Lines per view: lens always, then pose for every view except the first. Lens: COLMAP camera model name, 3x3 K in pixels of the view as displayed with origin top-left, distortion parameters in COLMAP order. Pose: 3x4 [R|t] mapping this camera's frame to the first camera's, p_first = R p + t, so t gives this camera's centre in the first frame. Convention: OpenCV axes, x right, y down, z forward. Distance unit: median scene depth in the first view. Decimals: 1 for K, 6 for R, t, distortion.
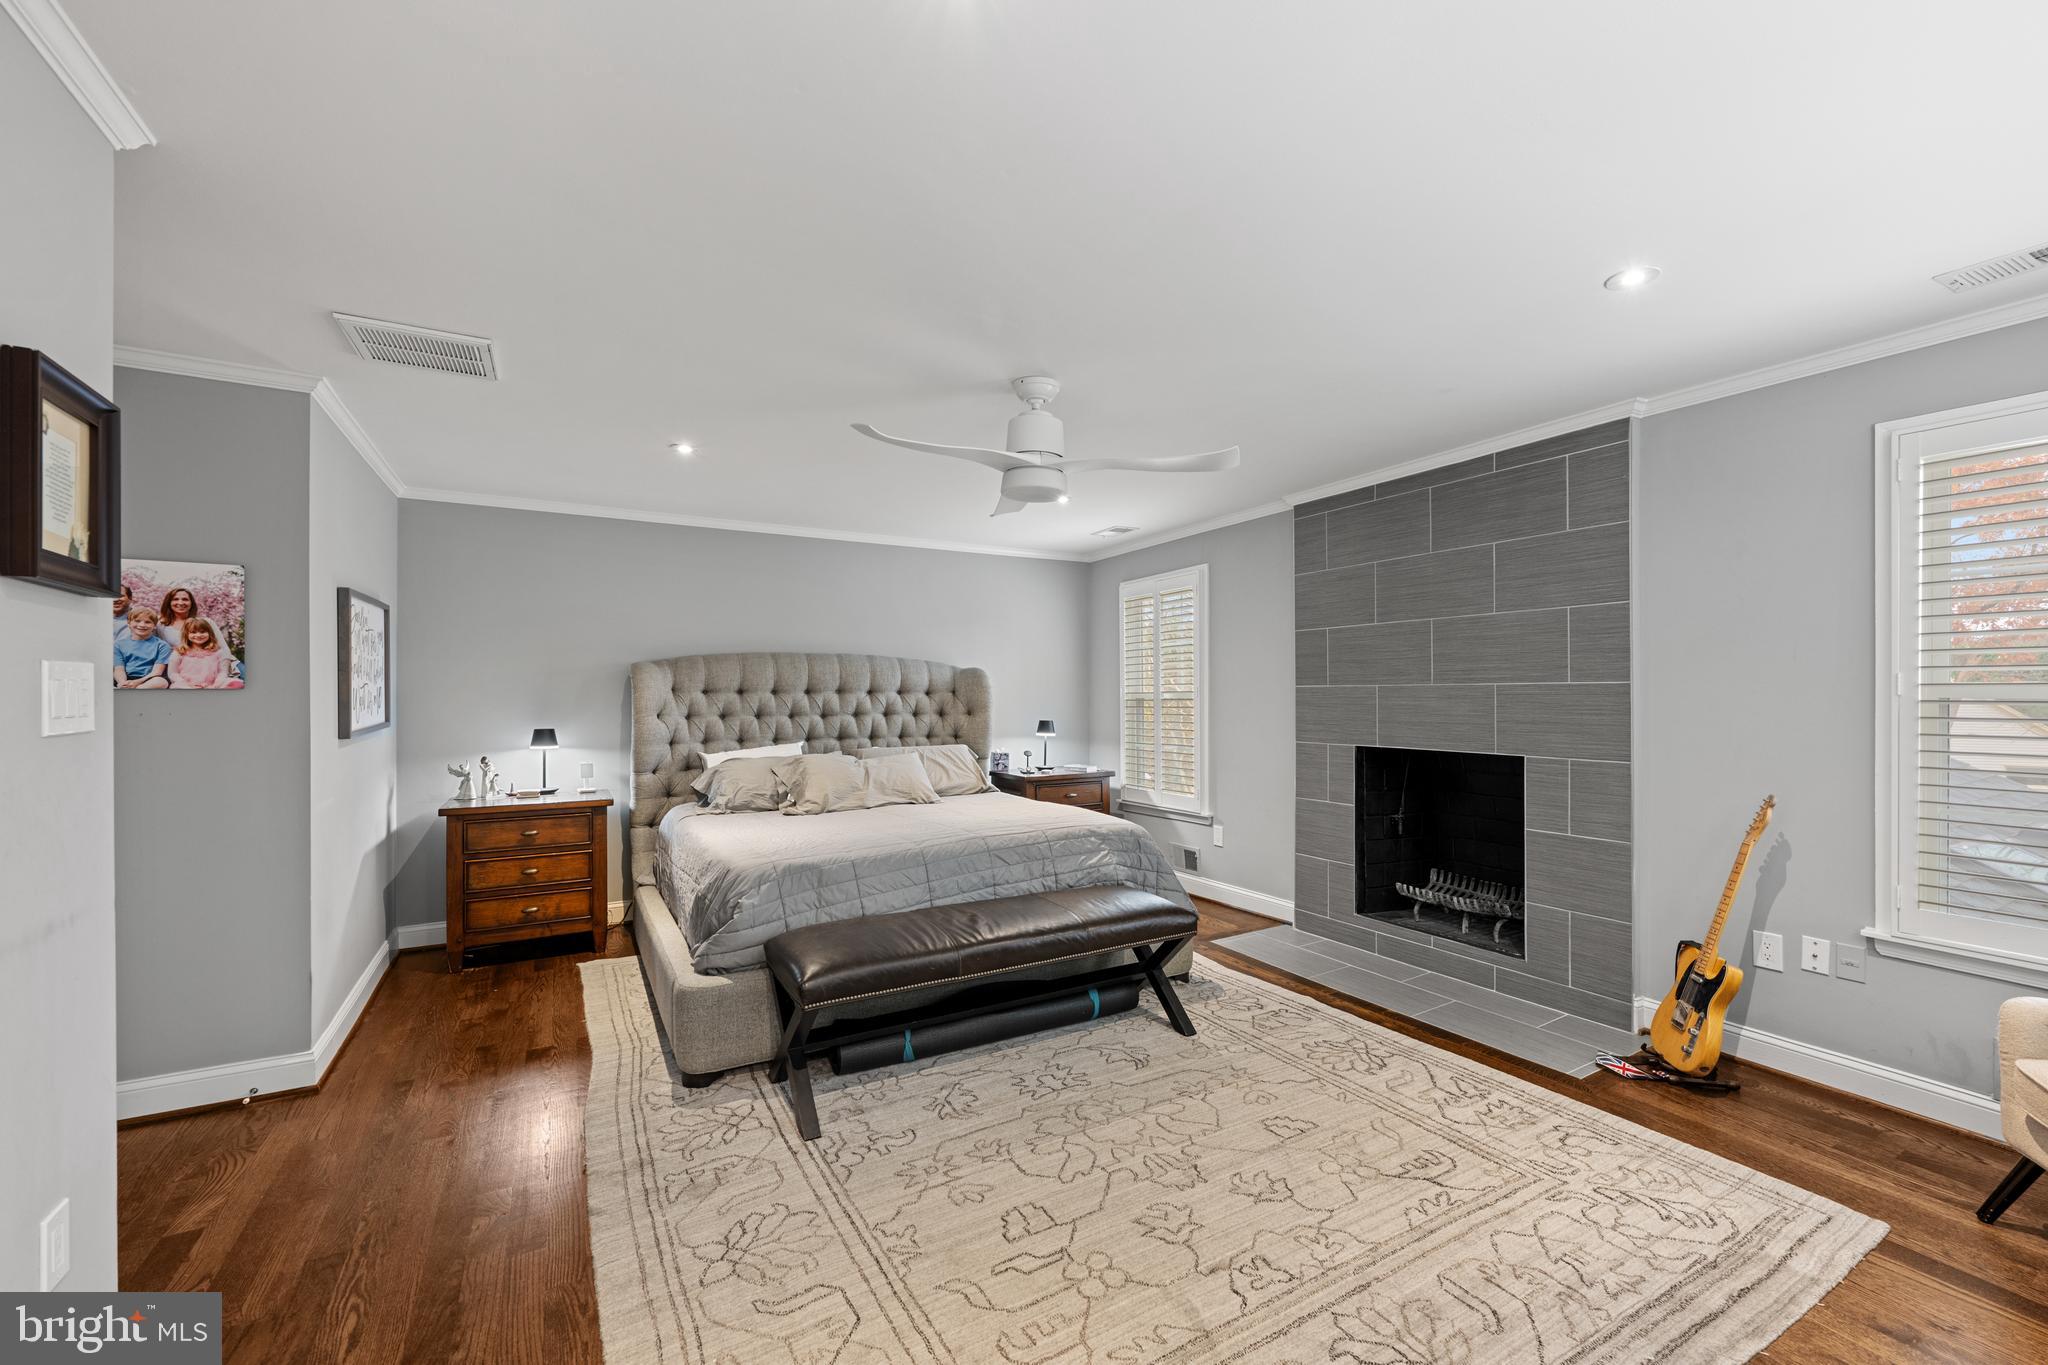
lens RADIAL K [[817.2, 0, 1023.7], [0, 817.2, 679.6], [0, 0, 1]] dist [0.000340, 0.000236]
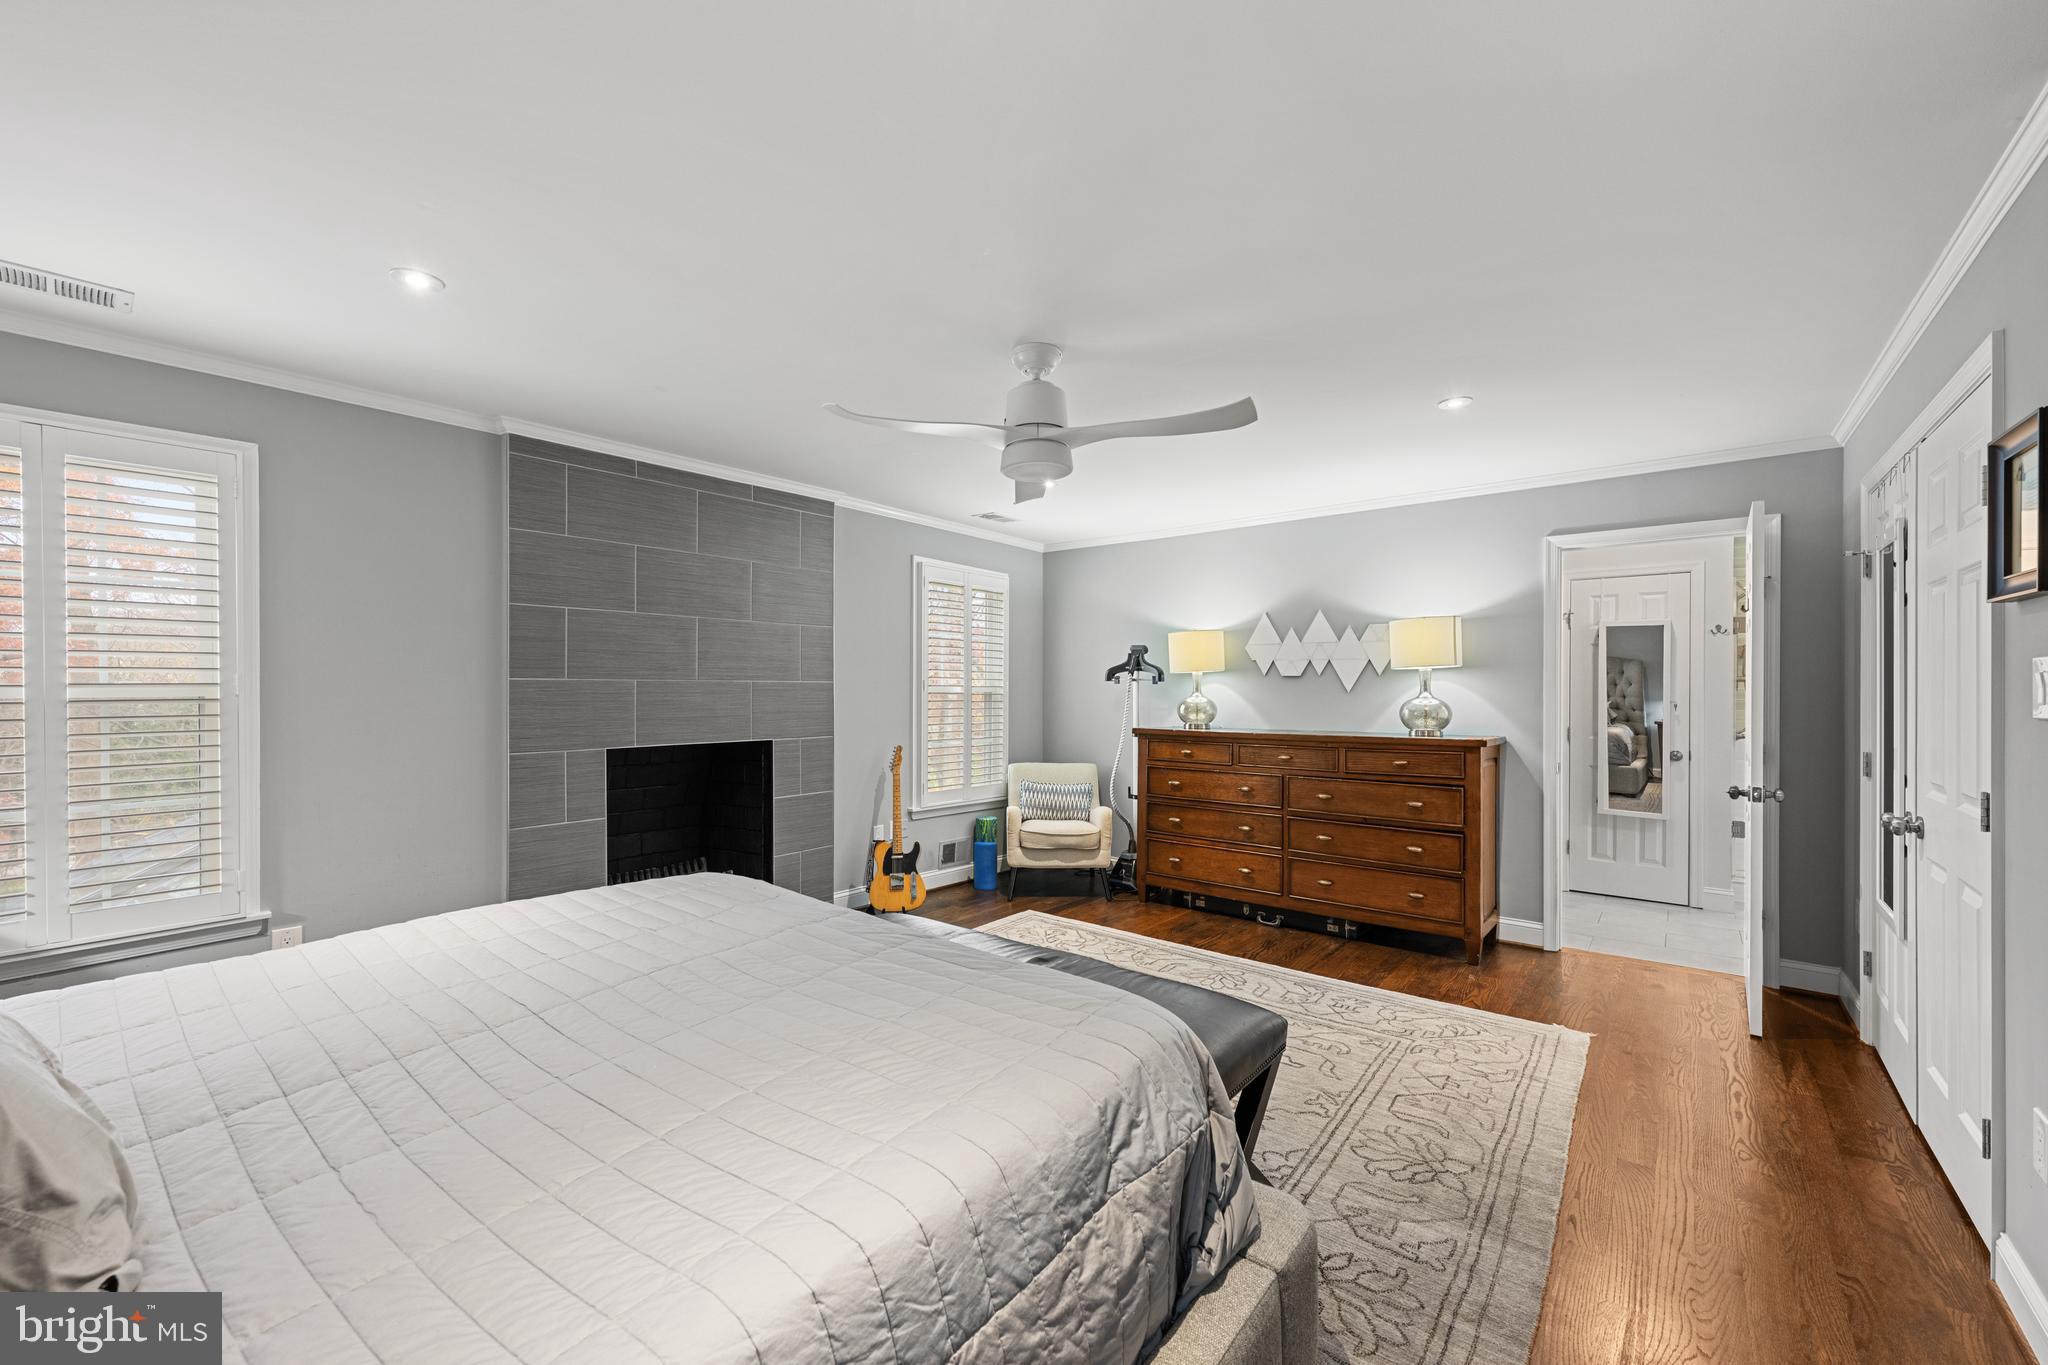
lens RADIAL K [[817.2, 0, 1023.7], [0, 817.2, 679.6], [0, 0, 1]] dist [0.000340, 0.000236]
pose [[-0.363595, 0.013566, 0.931458, -0.756803], [-0.015295, 0.999672, -0.020530, 0.024397], [-0.931431, -0.021711, -0.363269, 1.215871]]
